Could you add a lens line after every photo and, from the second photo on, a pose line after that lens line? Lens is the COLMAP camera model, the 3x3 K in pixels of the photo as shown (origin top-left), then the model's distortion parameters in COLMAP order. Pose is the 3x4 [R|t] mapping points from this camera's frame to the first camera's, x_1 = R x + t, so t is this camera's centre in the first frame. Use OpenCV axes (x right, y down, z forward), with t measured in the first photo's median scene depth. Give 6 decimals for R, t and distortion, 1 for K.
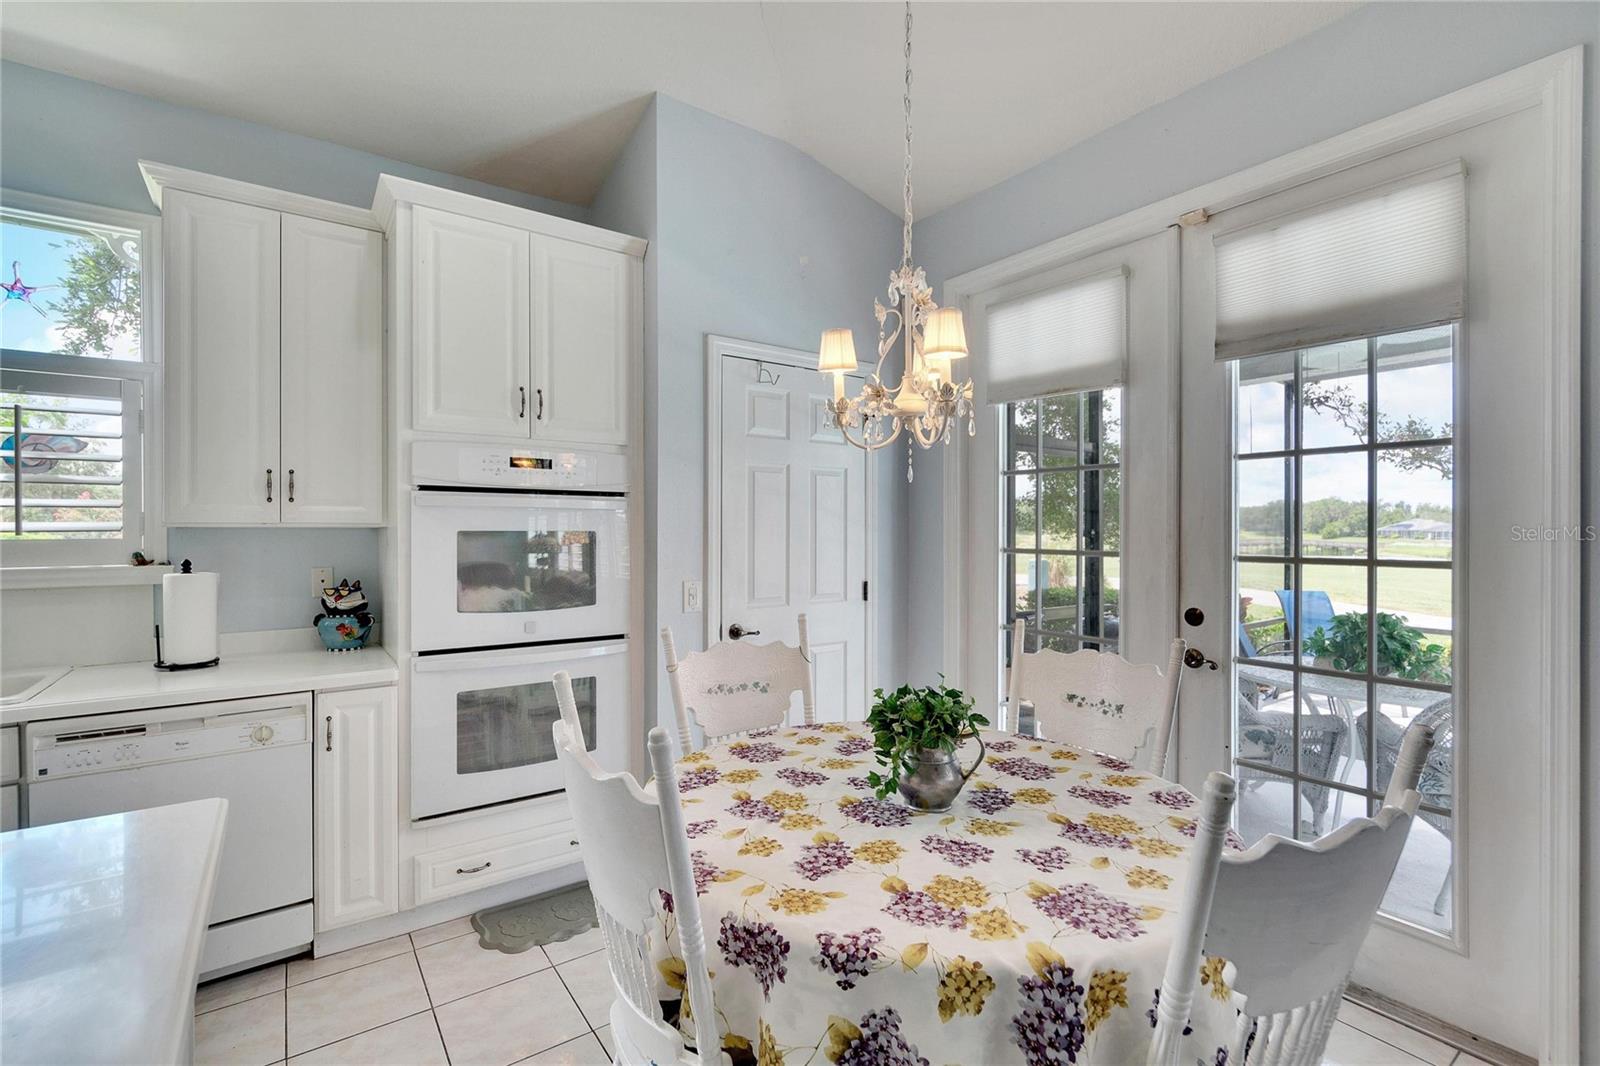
lens RADIAL K [[715.1, 0, 792.5], [0, 715.1, 535.5], [0, 0, 1]] dist [-0.004364, -0.000254]
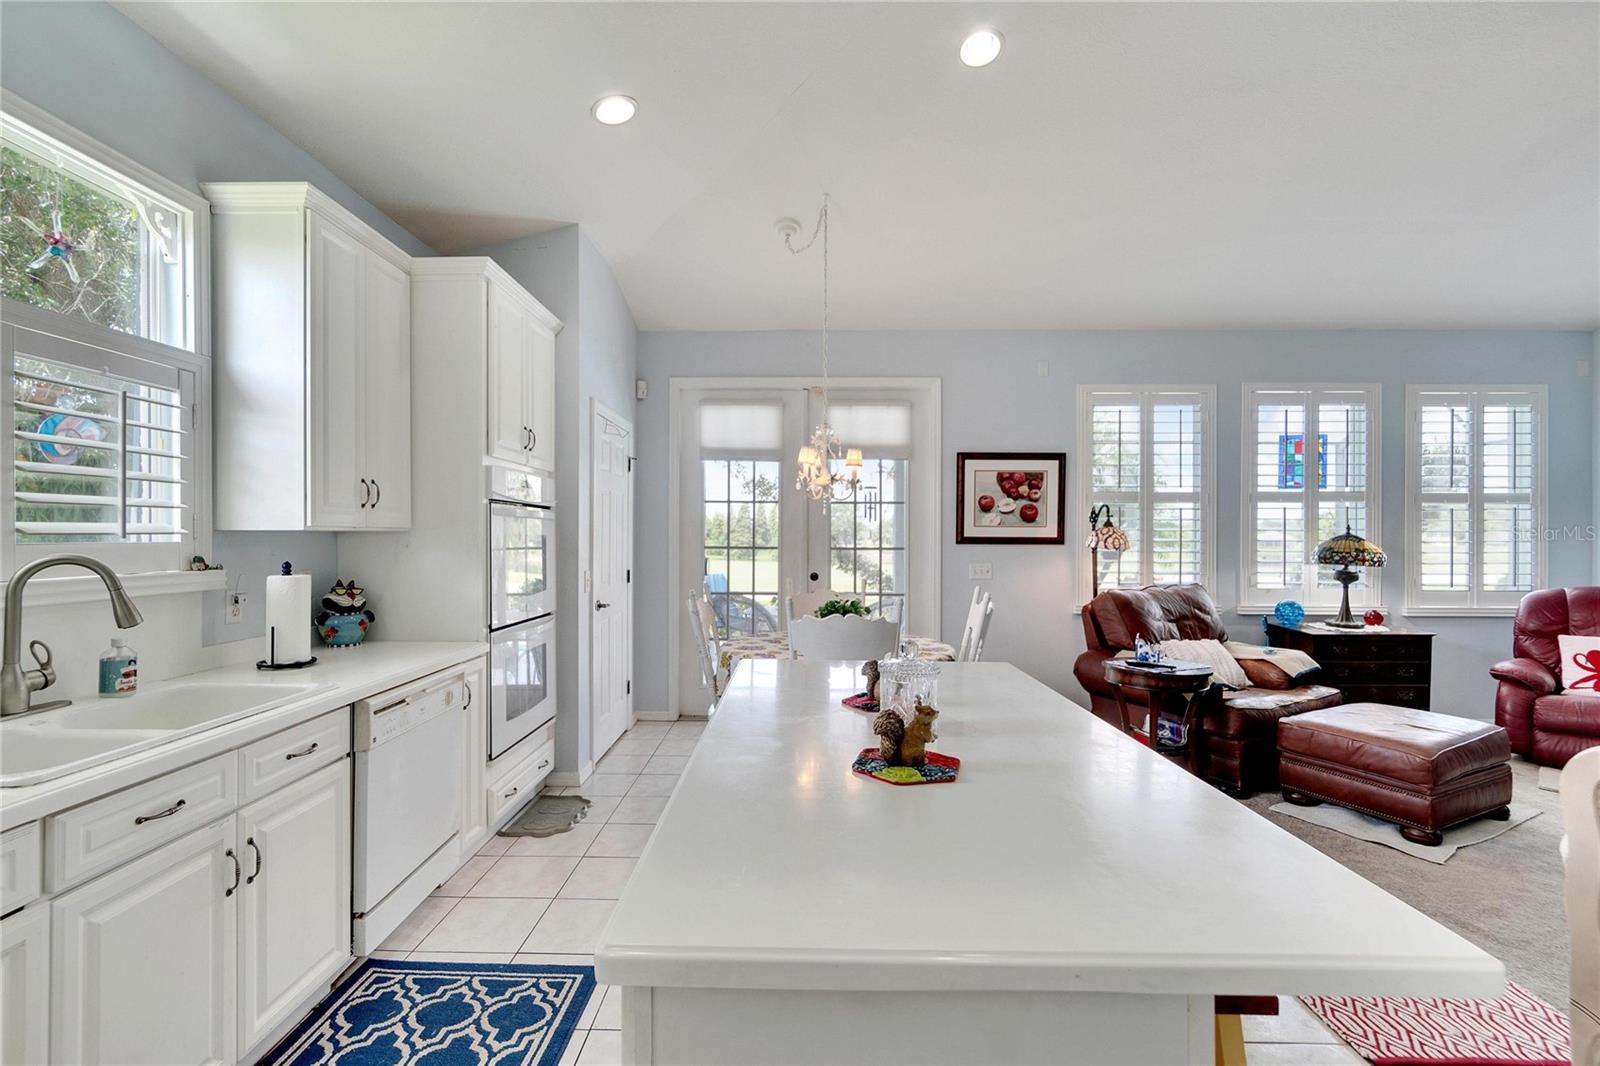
lens RADIAL K [[715.1, 0, 805.2], [0, 715.1, 529.9], [0, 0, 1]] dist [-0.004364, -0.000254]
pose [[0.567330, 0.009425, 0.823437, -1.196967], [-0.000019, 0.999935, -0.011432, -0.000446], [-0.823491, 0.006471, 0.567293, -0.182385]]
